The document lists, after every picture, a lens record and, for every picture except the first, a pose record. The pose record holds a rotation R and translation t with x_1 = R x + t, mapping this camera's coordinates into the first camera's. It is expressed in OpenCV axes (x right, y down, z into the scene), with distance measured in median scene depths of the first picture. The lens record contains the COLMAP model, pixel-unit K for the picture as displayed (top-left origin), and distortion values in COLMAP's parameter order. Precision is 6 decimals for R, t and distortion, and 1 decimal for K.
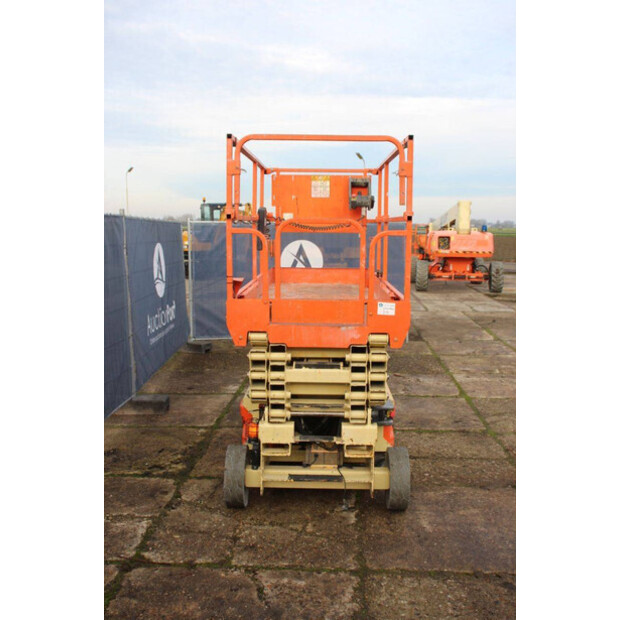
lens RADIAL K [[672.3, 0, 313.4], [0, 672.3, 318.9], [0, 0, 1]] dist [-0.027712, 0.000000]
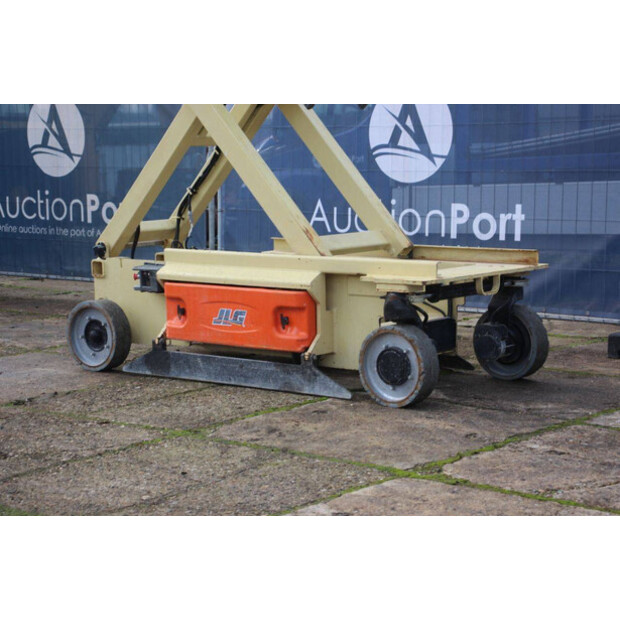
lens RADIAL K [[1462.7, 0, 310.3], [0, 1462.7, 313.3], [0, 0, 1]] dist [0.422675, 0.000000]
pose [[-0.616012, 0.097276, -0.781708, 1.479439], [-0.099595, 0.974765, 0.199785, -0.202803], [0.781416, 0.200924, -0.590778, 2.391036]]
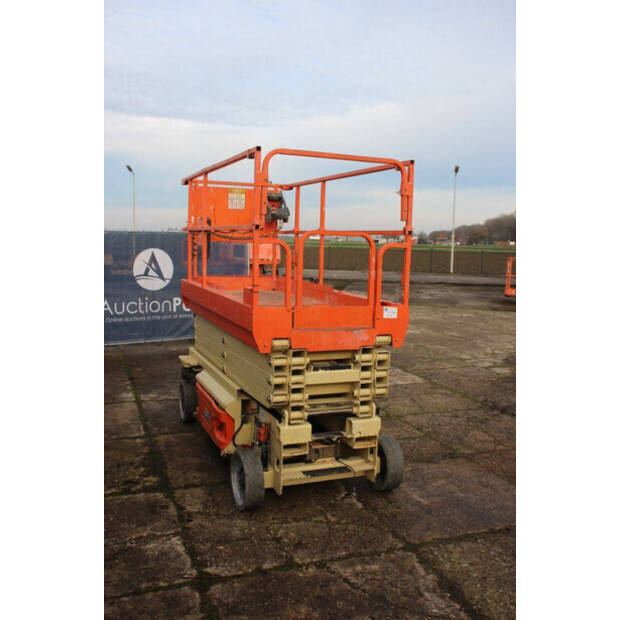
lens RADIAL K [[607.4, 0, 315.5], [0, 607.4, 321.8], [0, 0, 1]] dist [-0.059411, 0.000000]
pose [[0.917739, -0.034959, 0.395643, -0.384067], [0.033367, 0.999384, 0.010907, -0.014299], [-0.395780, 0.003192, 0.918340, 0.111670]]
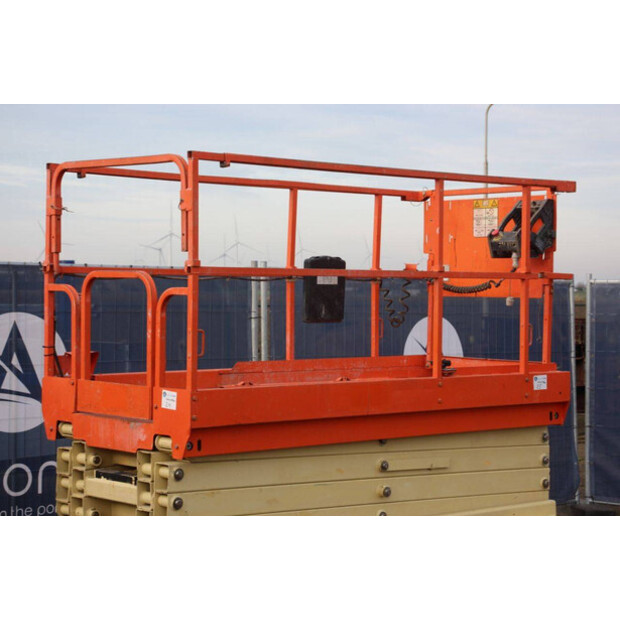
lens RADIAL K [[1432.9, 0, 311.7], [0, 1432.9, 315.9], [0, 0, 1]] dist [0.452028, 0.000000]
pose [[0.684048, 0.015471, -0.729273, 1.211394], [-0.106018, 0.991268, -0.078414, 0.000020], [0.721691, 0.130955, 0.679715, 0.082989]]
